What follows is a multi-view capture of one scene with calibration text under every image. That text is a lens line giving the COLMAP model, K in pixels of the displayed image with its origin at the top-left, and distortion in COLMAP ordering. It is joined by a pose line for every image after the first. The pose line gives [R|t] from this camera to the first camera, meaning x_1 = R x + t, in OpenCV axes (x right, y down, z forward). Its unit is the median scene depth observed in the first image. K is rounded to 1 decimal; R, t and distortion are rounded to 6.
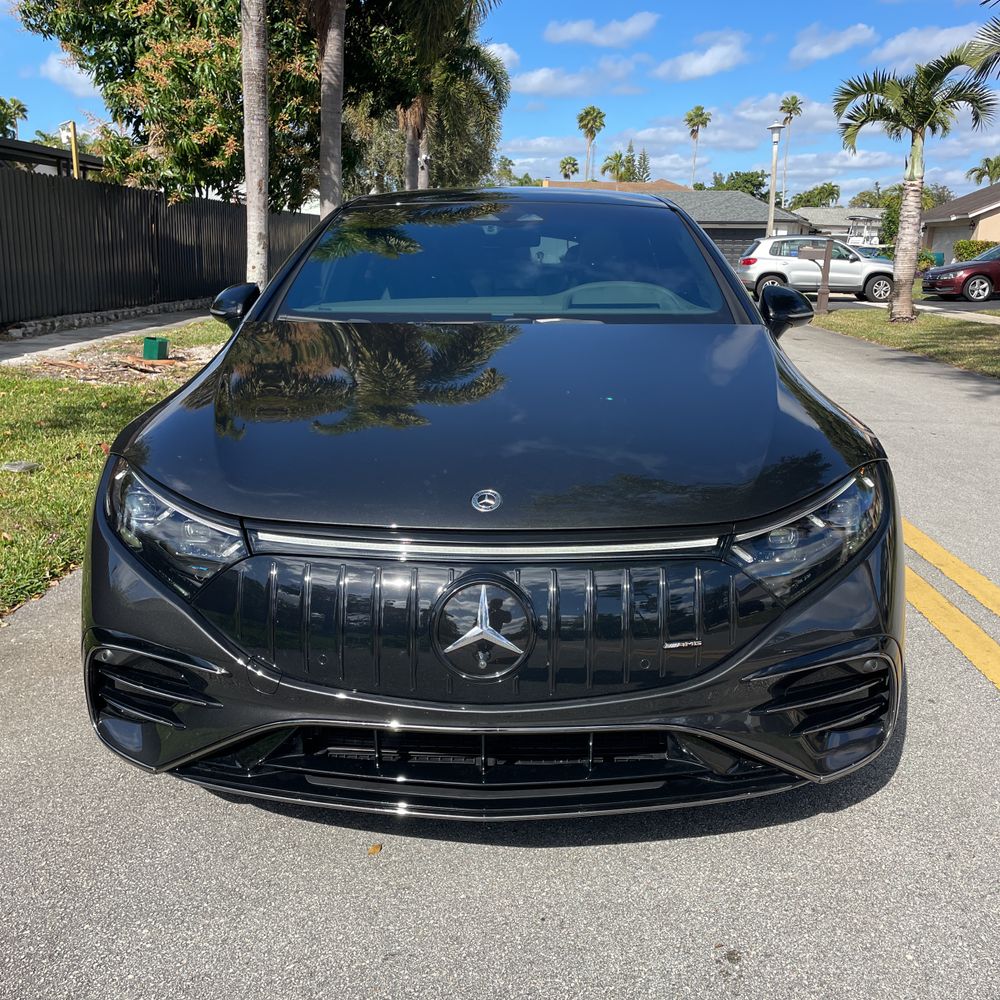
lens RADIAL K [[1022.2, 0, 489.4], [0, 1022.2, 476.0], [0, 0, 1]] dist [0.031078, 0.000000]
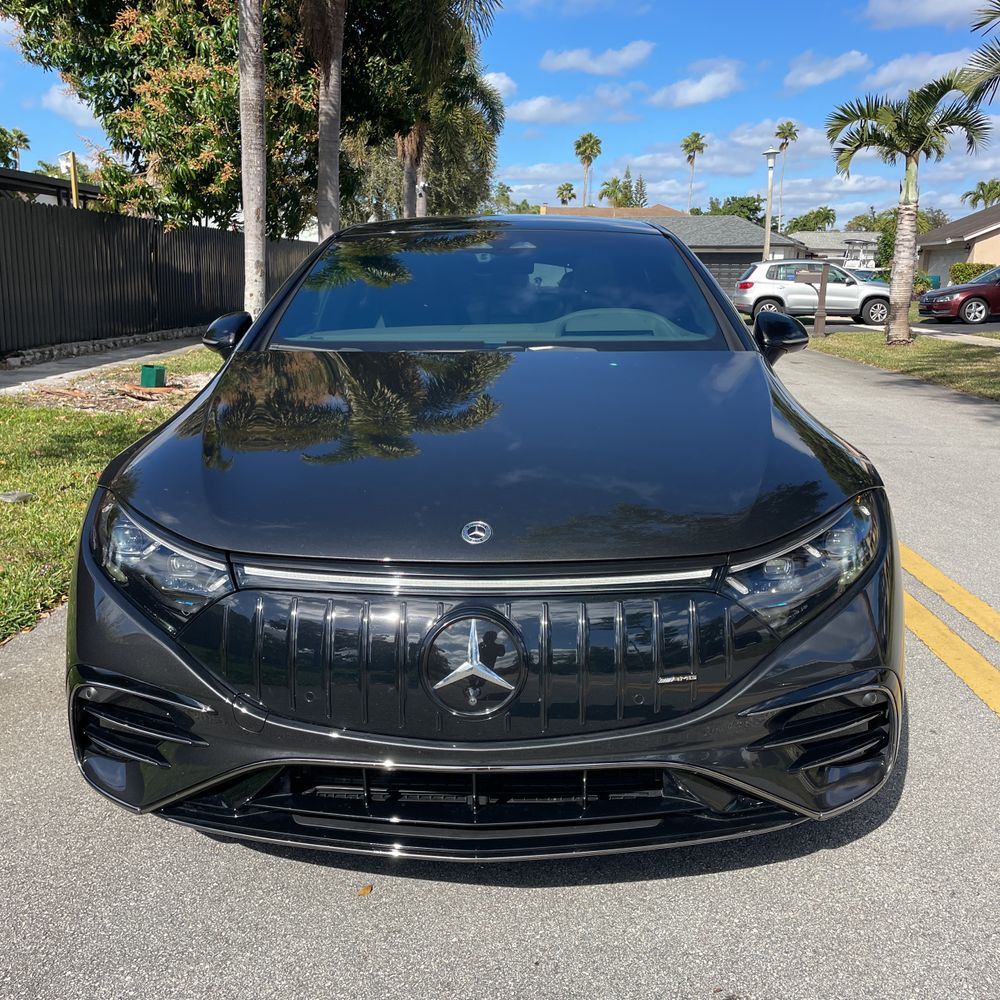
lens RADIAL K [[1022.2, 0, 490.4], [0, 1022.2, 477.7], [0, 0, 1]] dist [0.031078, 0.000000]
pose [[0.999979, -0.006361, 0.000989, 0.008528], [0.006381, 0.999732, -0.022234, -0.005990], [-0.000848, 0.022240, 0.999752, 0.013561]]
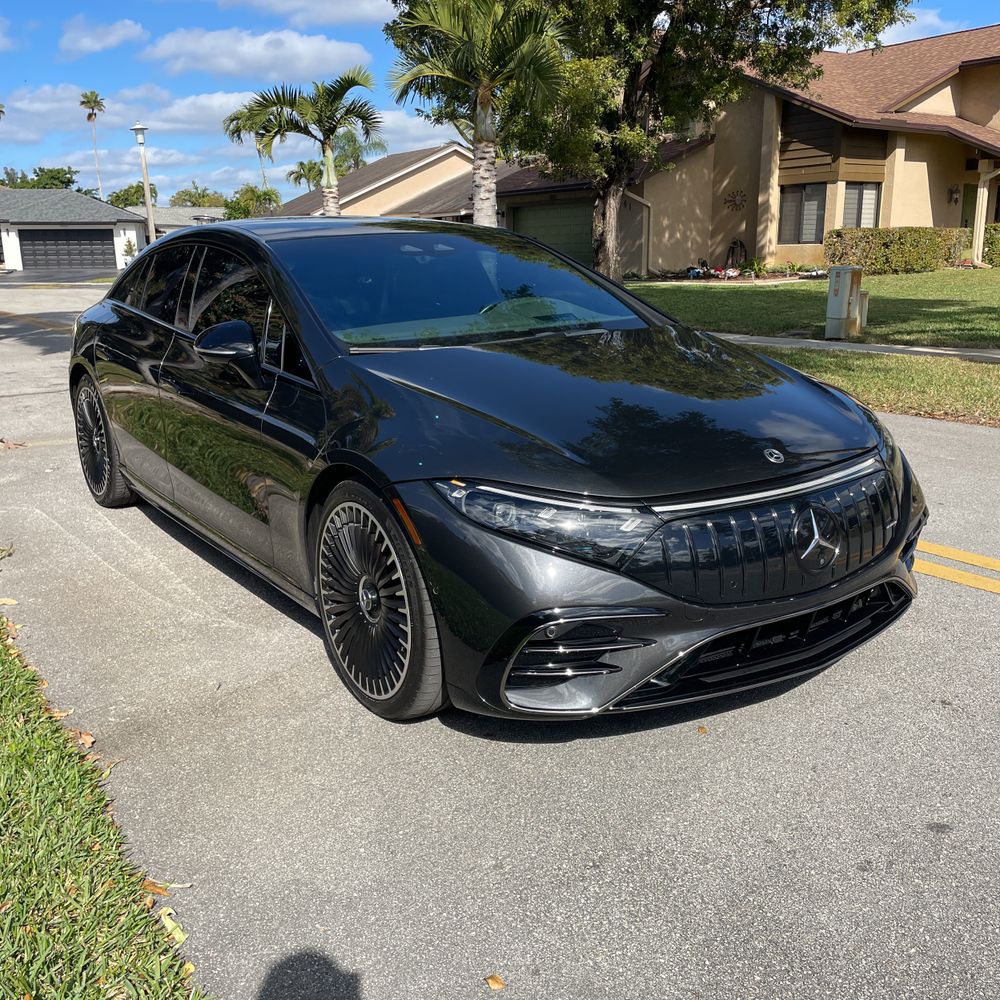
lens RADIAL K [[1022.2, 0, 485.9], [0, 1022.2, 483.6], [0, 0, 1]] dist [0.031078, 0.000000]
pose [[0.823190, -0.158284, 0.545257, -0.991807], [0.154238, 0.986582, 0.053541, -0.069516], [-0.546415, 0.040025, 0.836557, 0.008186]]
